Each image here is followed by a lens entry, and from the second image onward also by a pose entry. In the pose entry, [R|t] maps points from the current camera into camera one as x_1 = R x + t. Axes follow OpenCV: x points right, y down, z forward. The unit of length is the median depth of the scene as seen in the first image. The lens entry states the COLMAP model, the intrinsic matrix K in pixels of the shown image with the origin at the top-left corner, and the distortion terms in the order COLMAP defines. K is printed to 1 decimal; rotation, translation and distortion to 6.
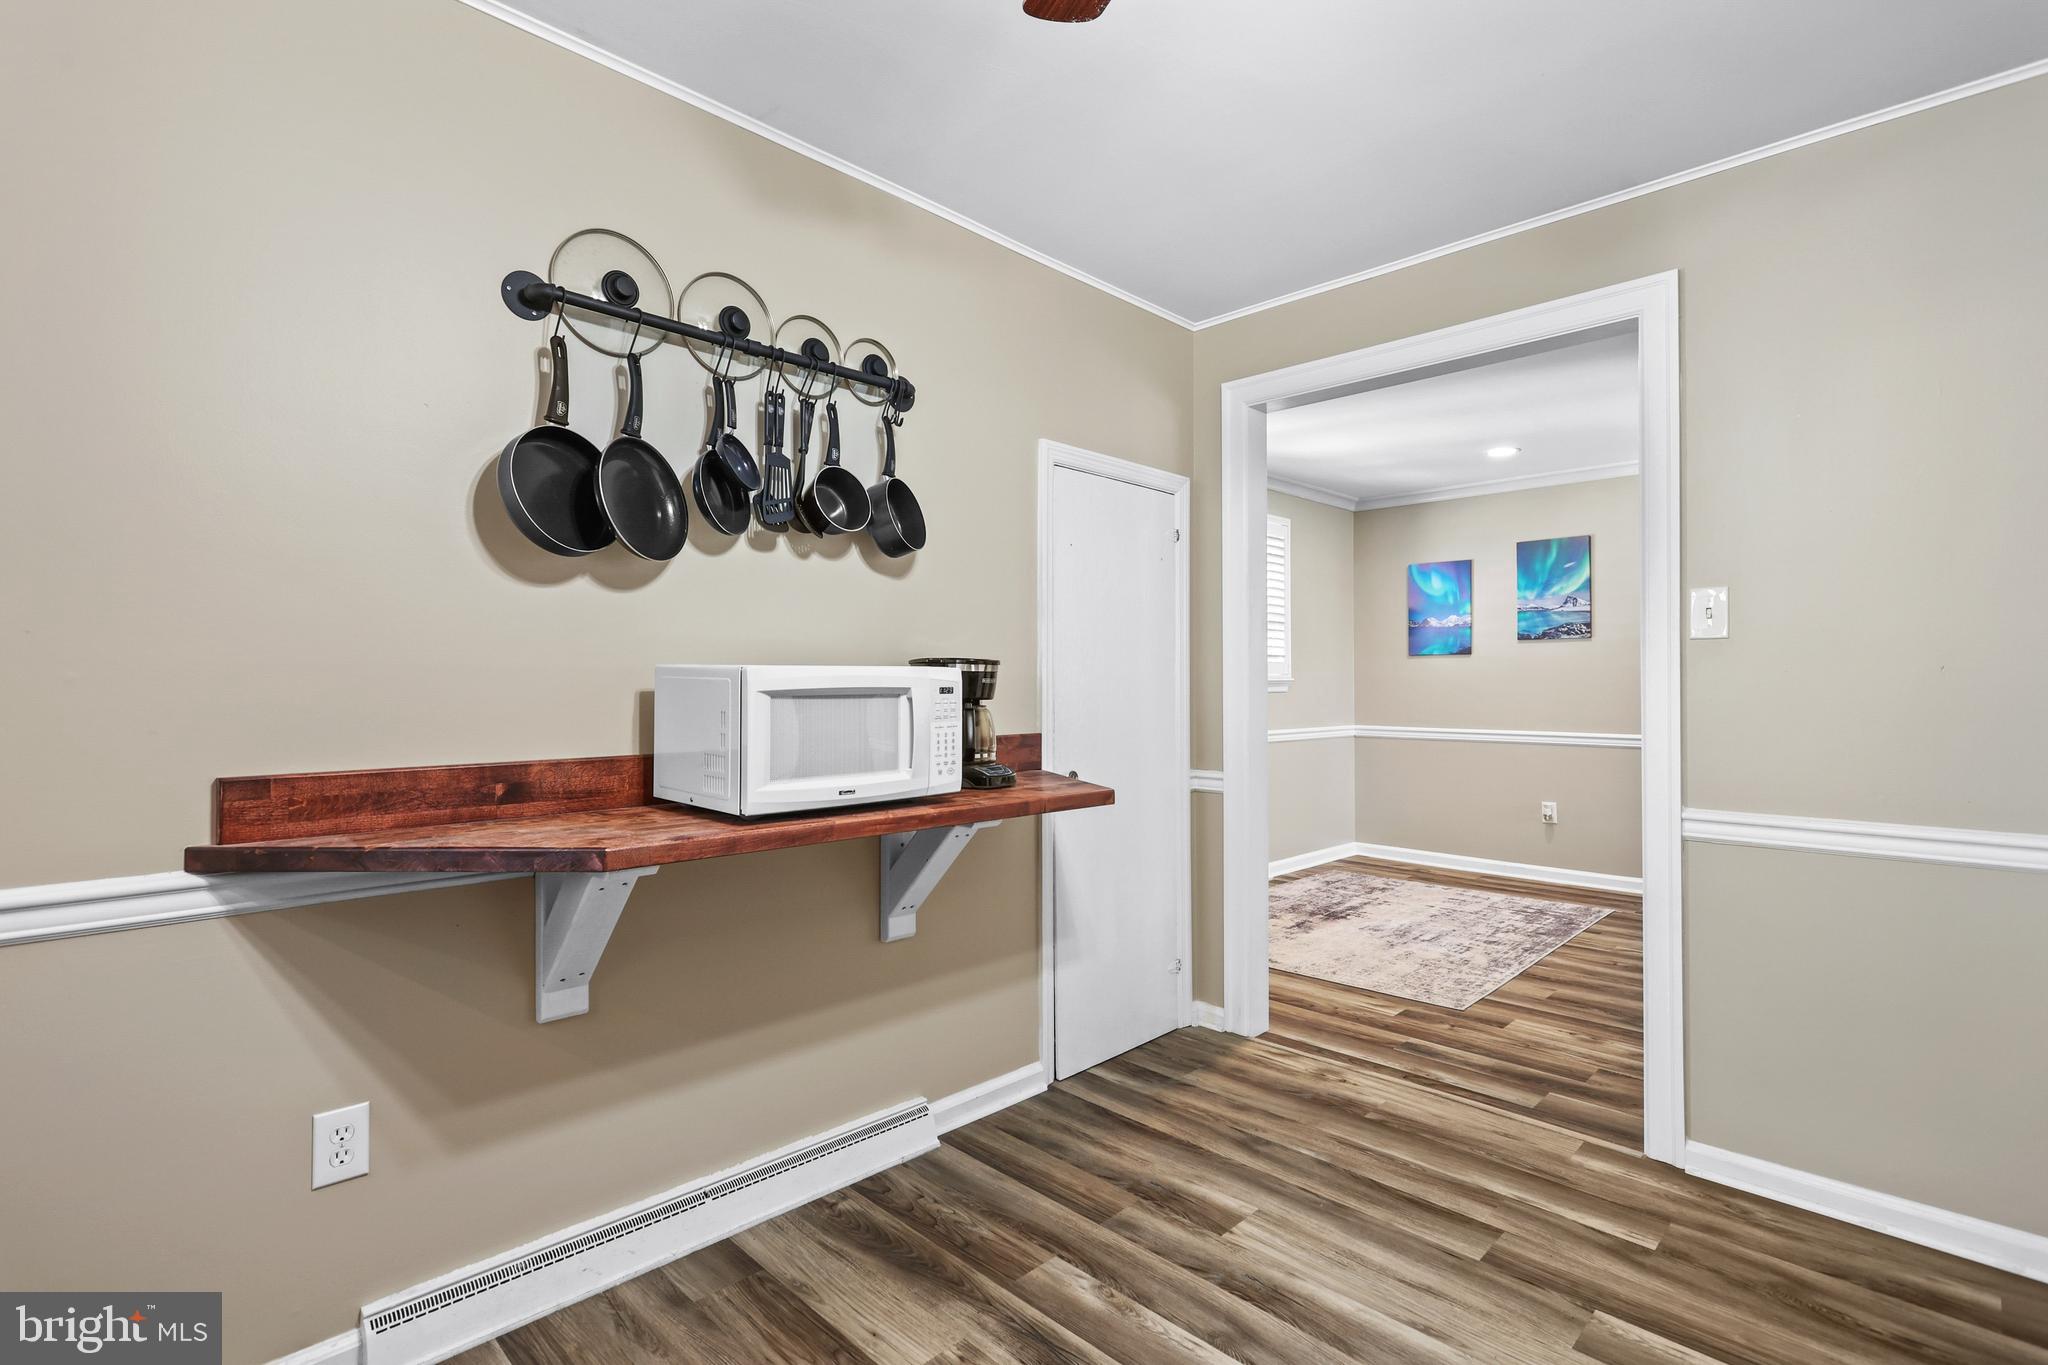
lens RADIAL K [[973.6, 0, 1029.6], [0, 973.6, 680.9], [0, 0, 1]] dist [-0.009262, 0.006420]
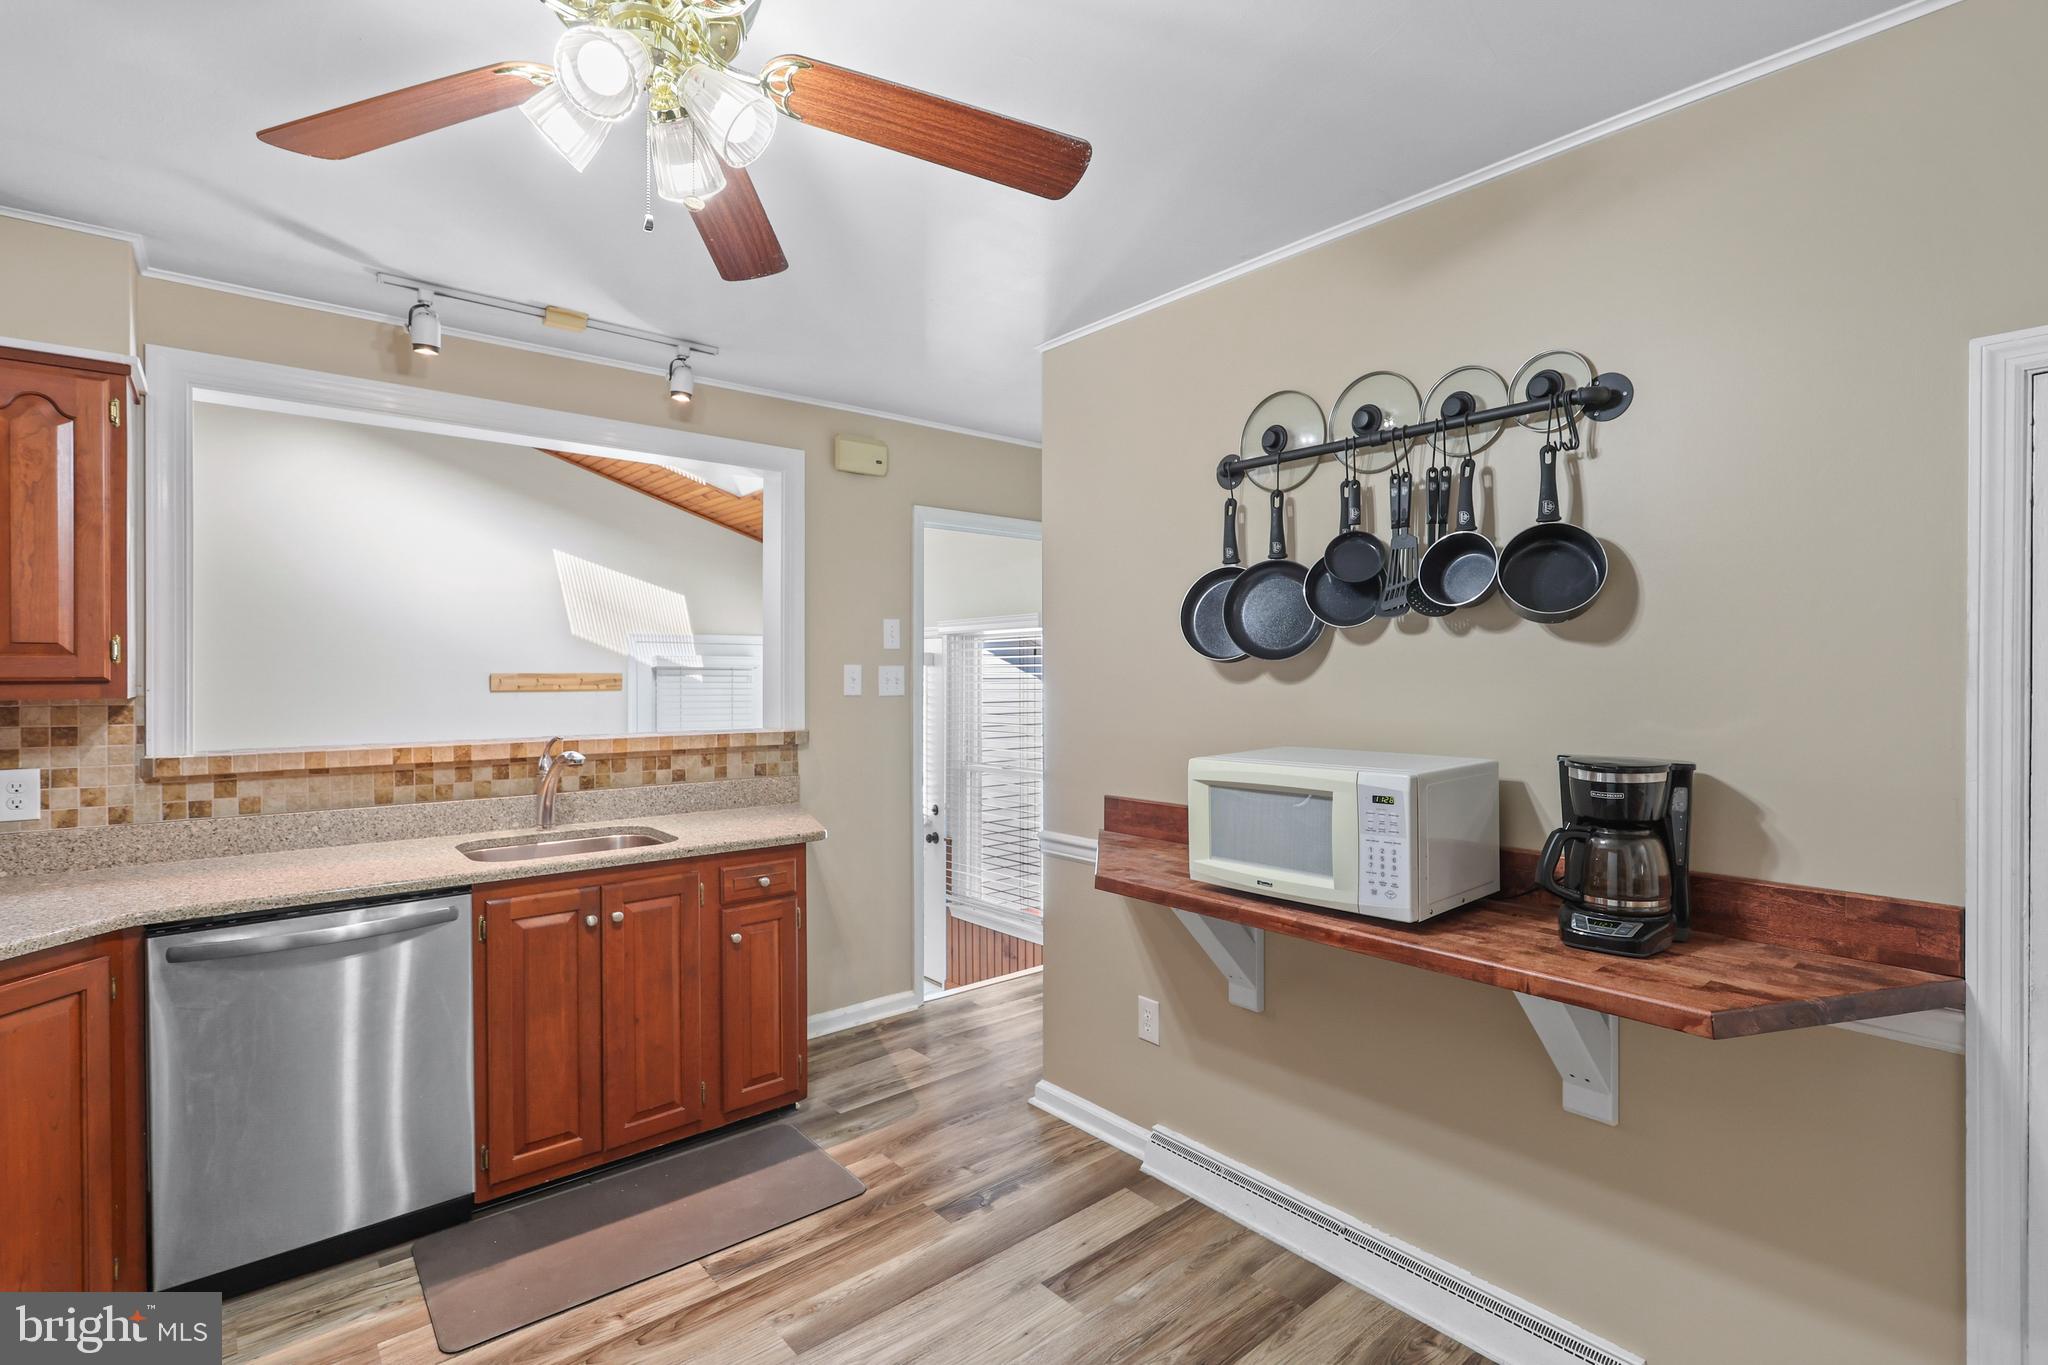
lens RADIAL K [[973.6, 0, 1010.2], [0, 973.6, 686.5], [0, 0, 1]] dist [-0.009262, 0.006420]
pose [[-0.108229, 0.013197, -0.994038, 0.691300], [0.005122, 0.999906, 0.012717, -0.088800], [0.994113, -0.003715, -0.108286, 0.655064]]
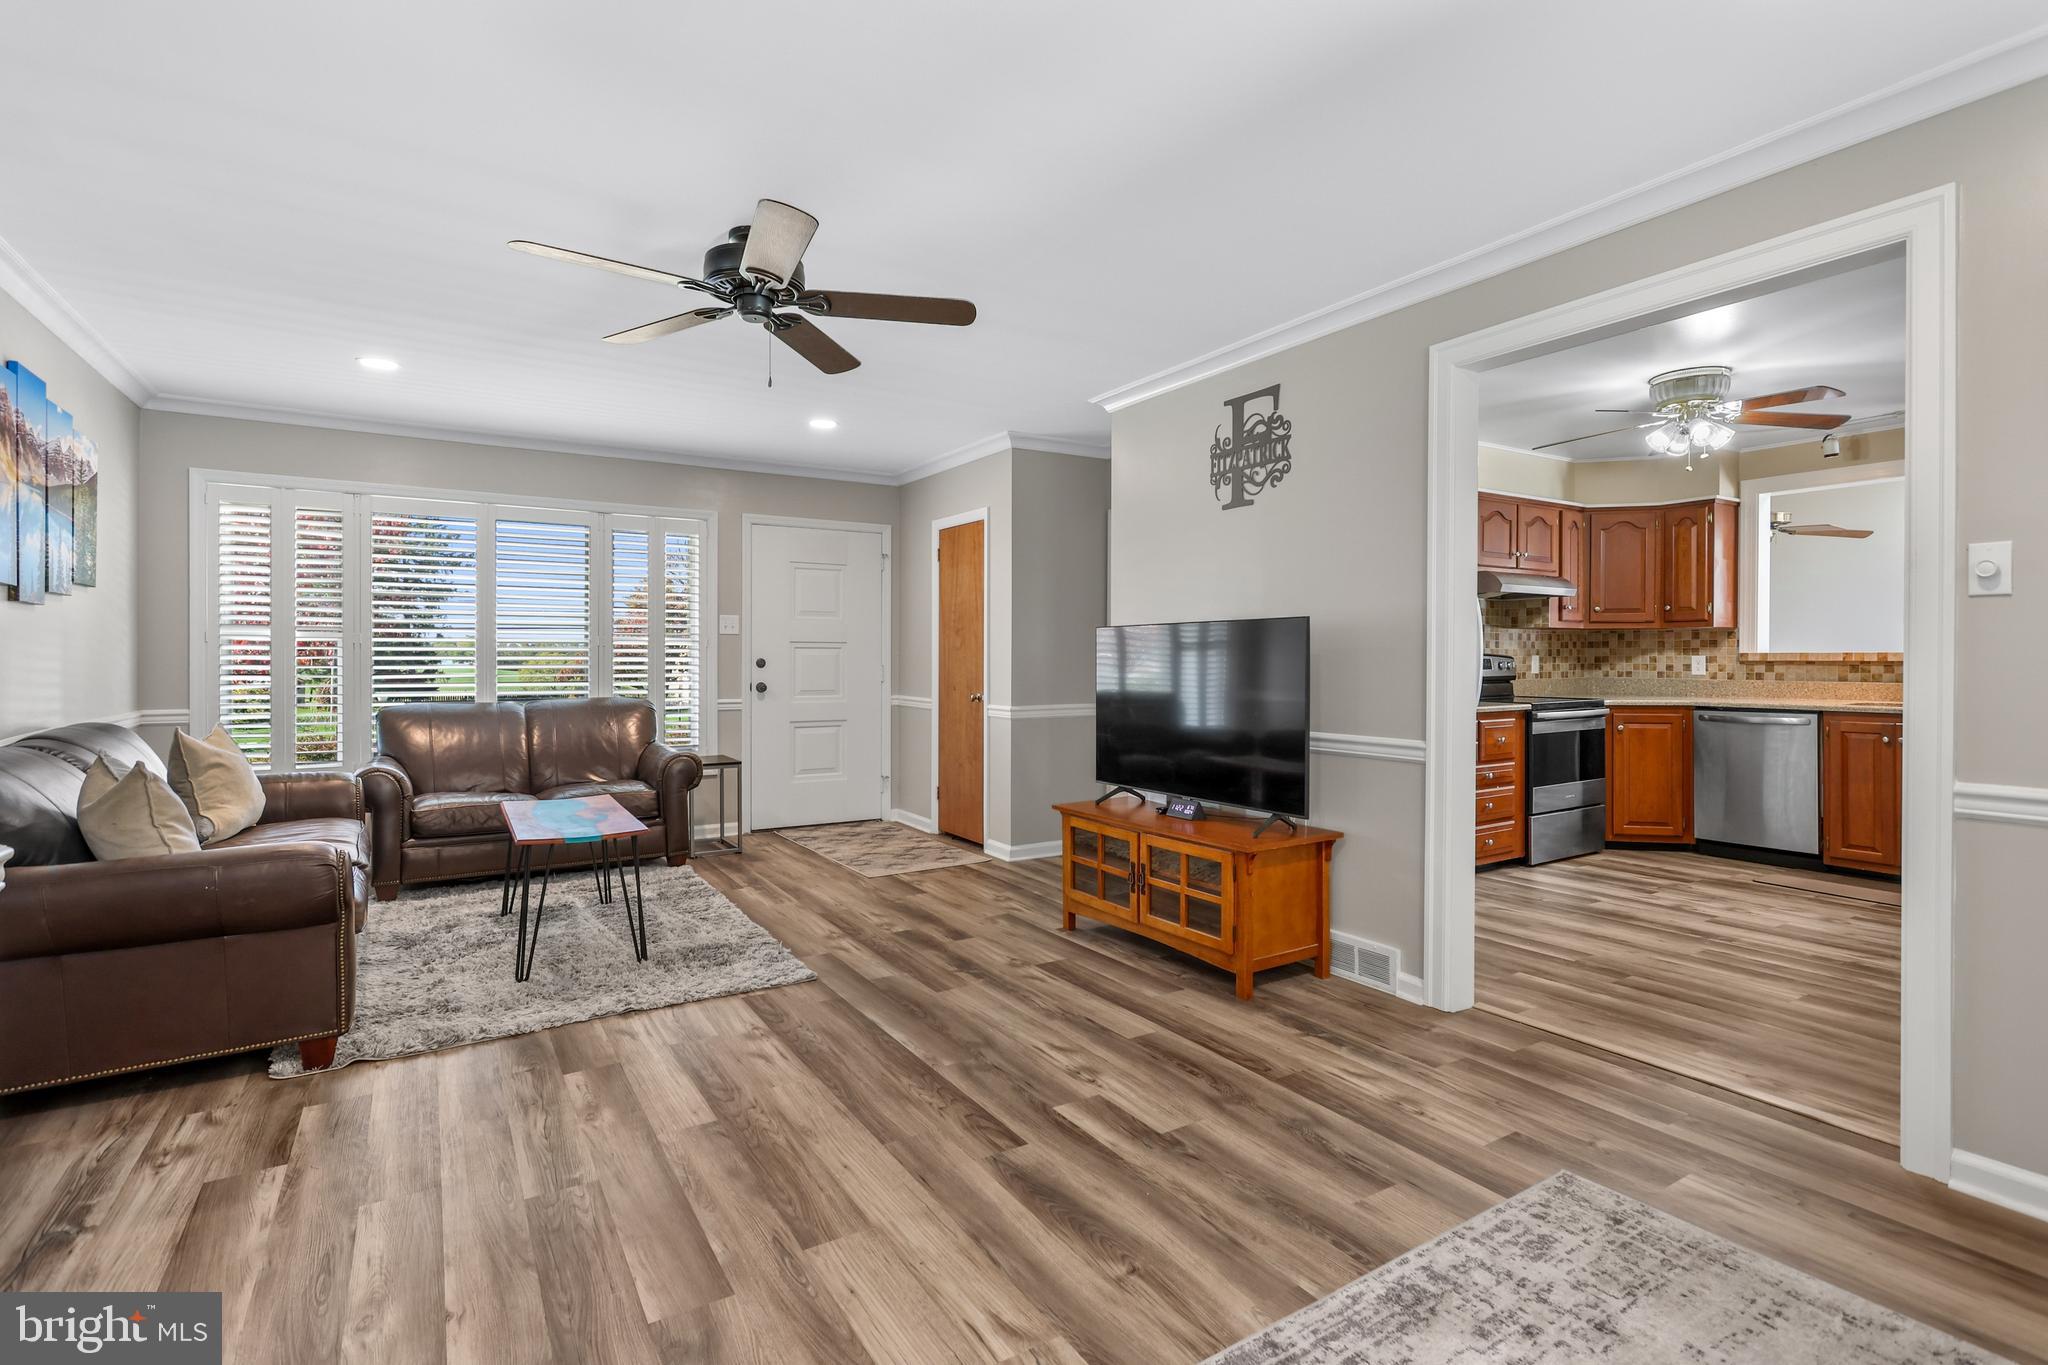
lens RADIAL K [[973.6, 0, 1023.1], [0, 973.6, 675.6], [0, 0, 1]] dist [-0.009262, 0.006420]
pose [[-0.971096, -0.005052, 0.238636, 0.963814], [-0.000880, 0.999845, 0.017588, 0.015323], [-0.238687, 0.016869, -0.970950, 2.552177]]
